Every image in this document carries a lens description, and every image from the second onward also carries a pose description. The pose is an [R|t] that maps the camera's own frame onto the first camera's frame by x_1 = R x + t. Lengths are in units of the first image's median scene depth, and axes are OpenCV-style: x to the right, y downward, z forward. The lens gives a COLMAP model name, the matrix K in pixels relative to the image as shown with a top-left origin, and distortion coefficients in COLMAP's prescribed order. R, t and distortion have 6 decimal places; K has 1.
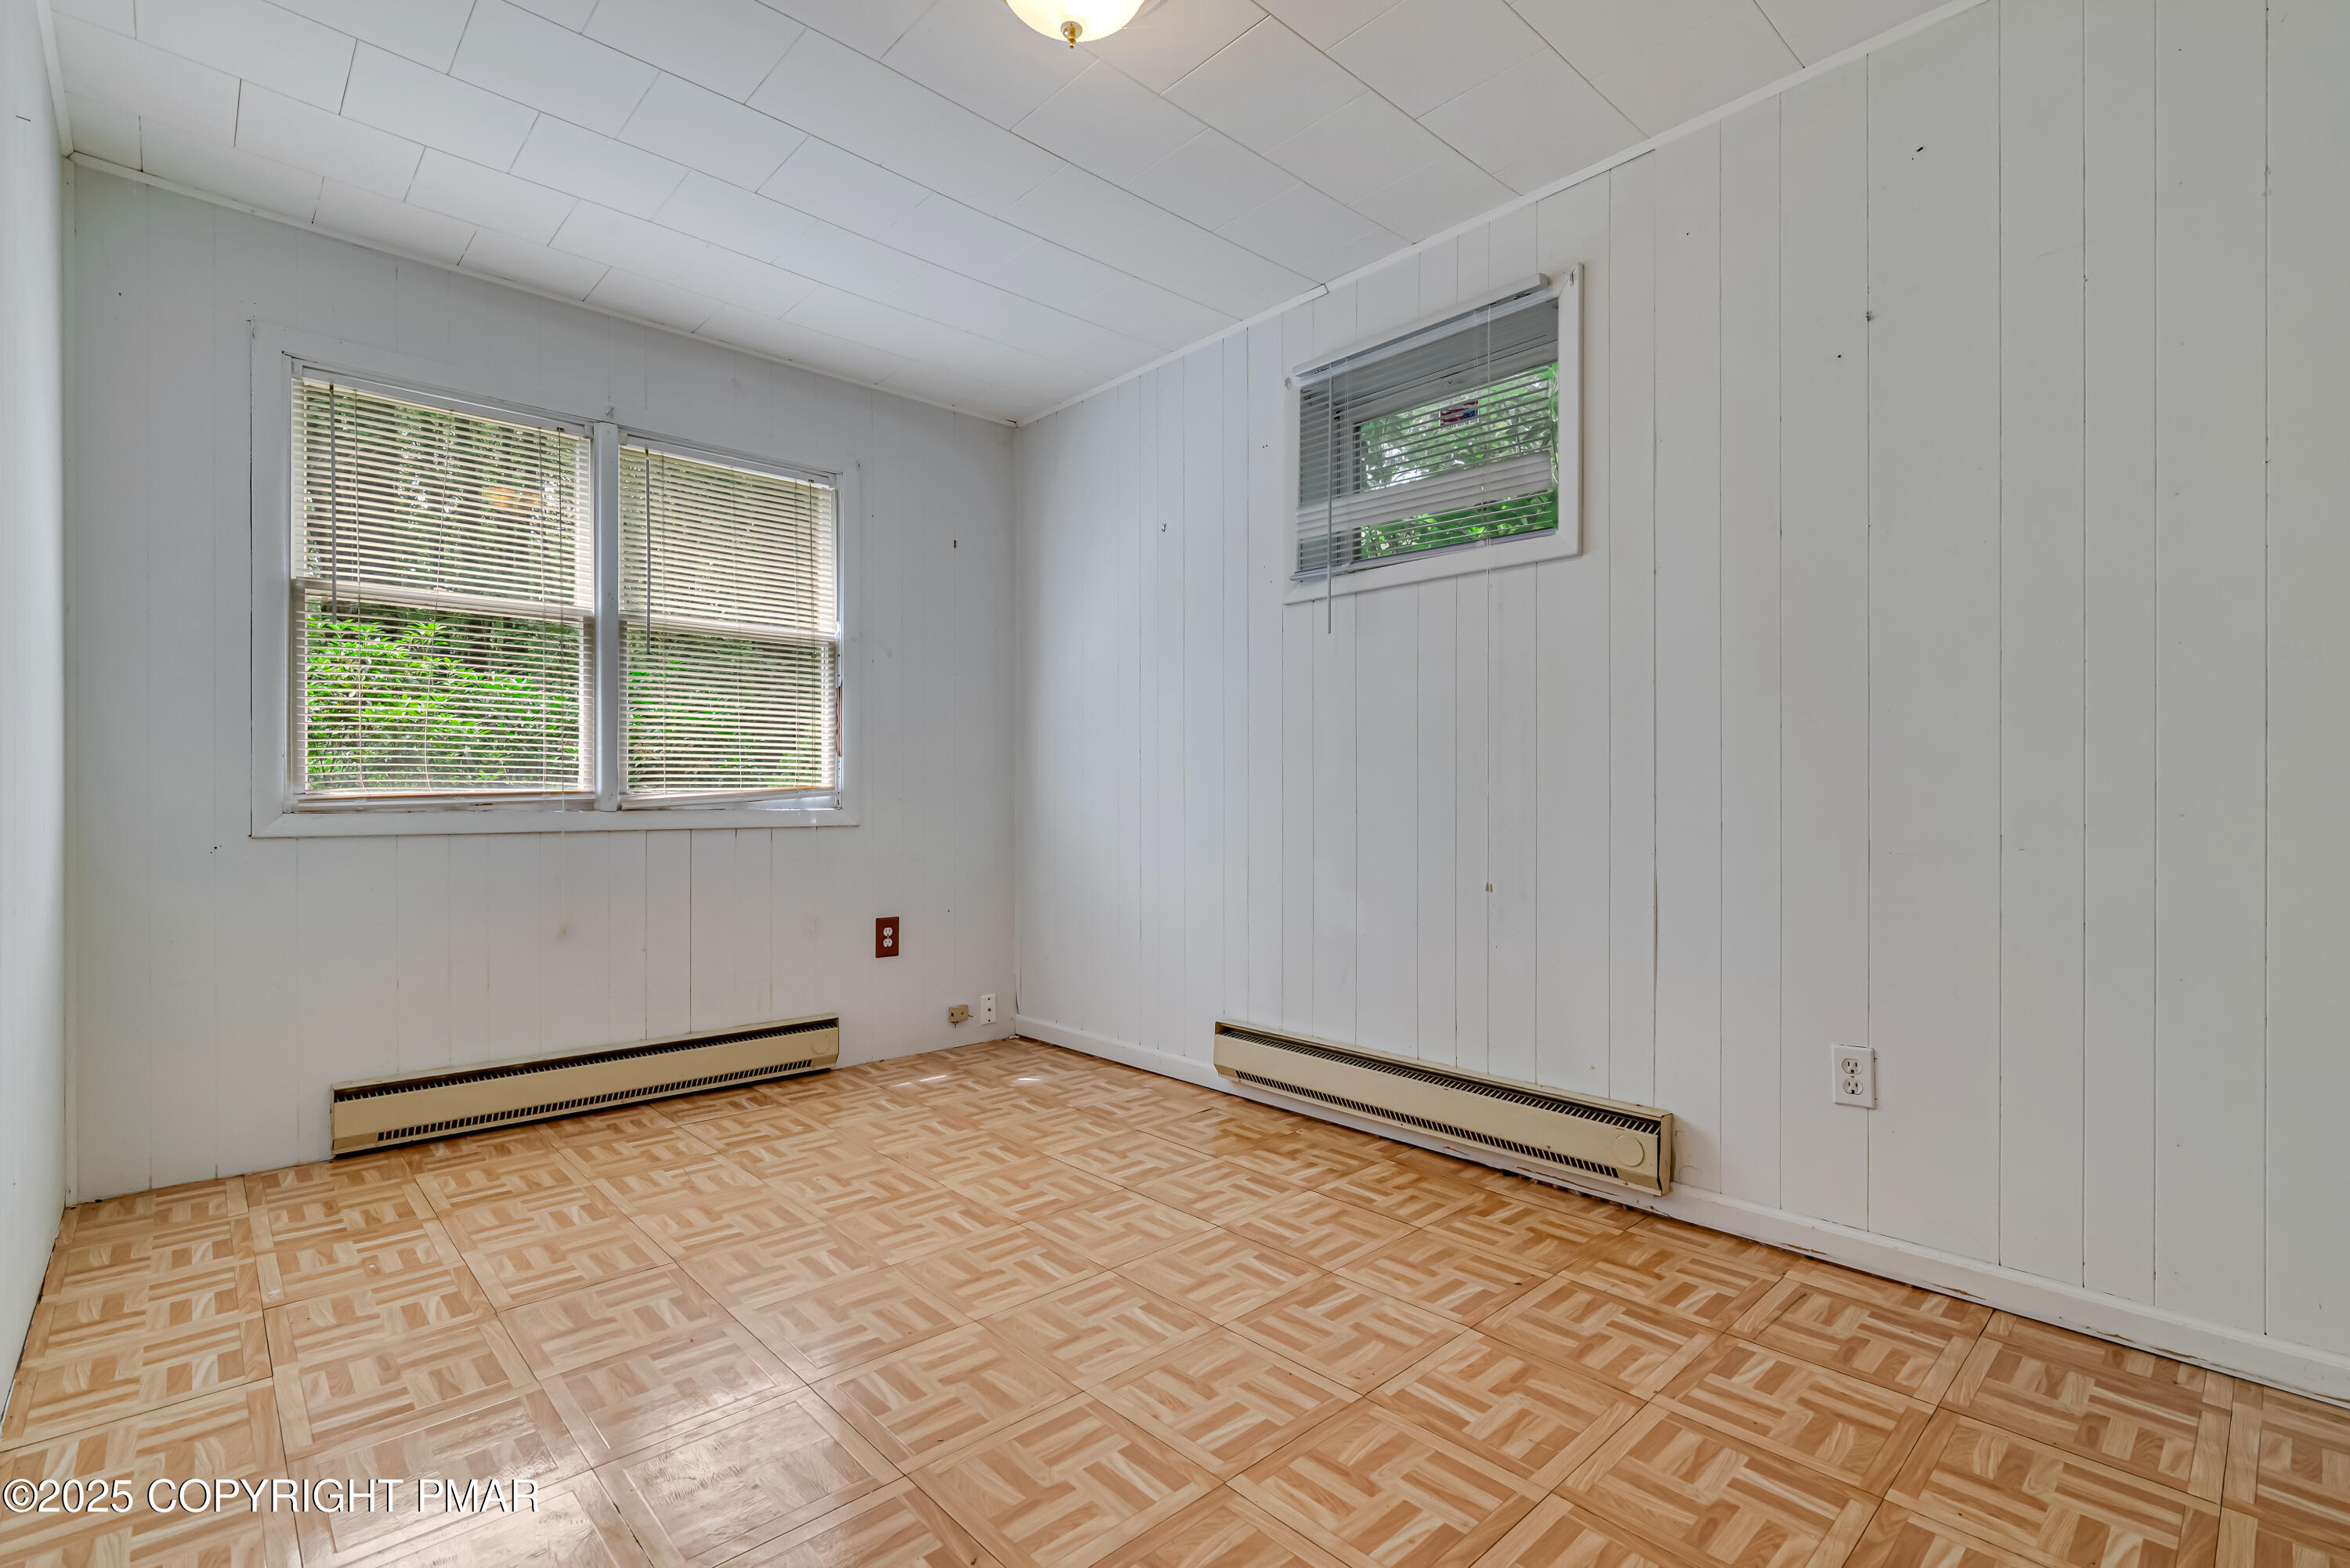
lens RADIAL K [[1079.0, 0, 1171.1], [0, 1079.0, 801.4], [0, 0, 1]] dist [-0.017794, -0.000222]
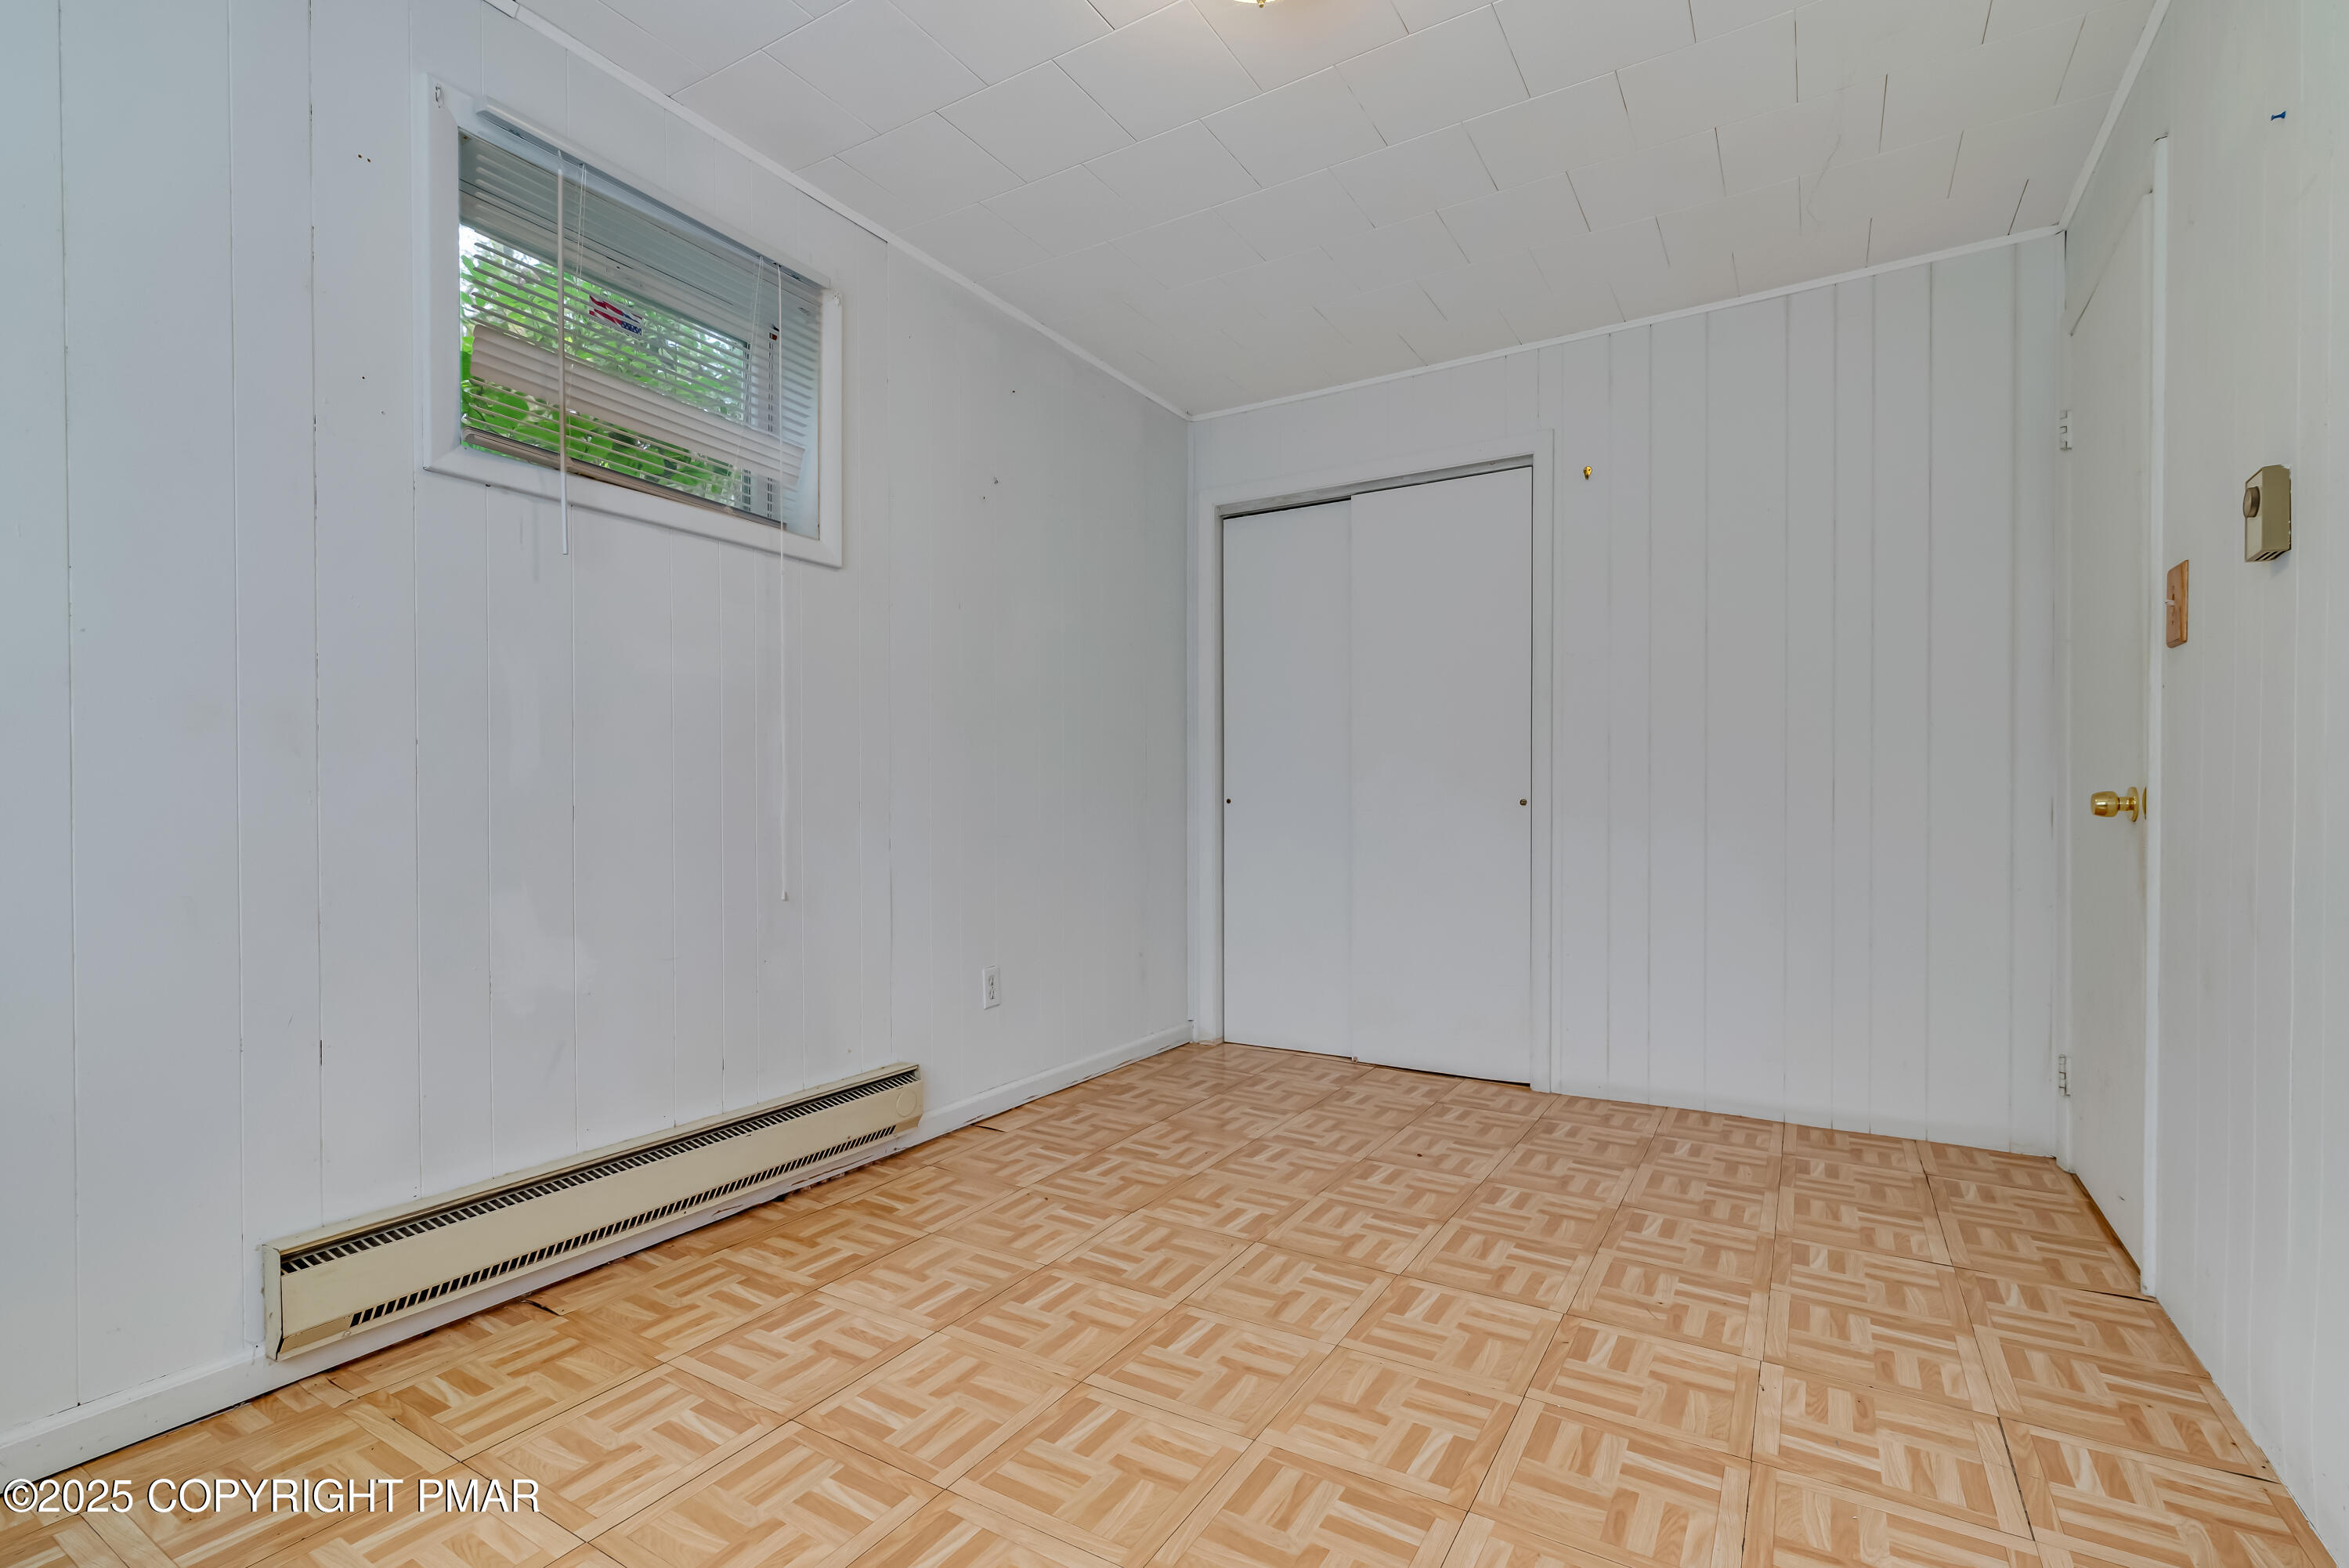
lens RADIAL K [[1078.6, 0, 1170.6], [0, 1078.6, 801.4], [0, 0, 1]] dist [-0.017794, -0.000222]
pose [[-0.284256, -0.001308, 0.958747, -0.784482], [0.006168, 0.999976, 0.003193, -0.002654], [-0.958728, 0.006821, -0.284242, 1.073275]]
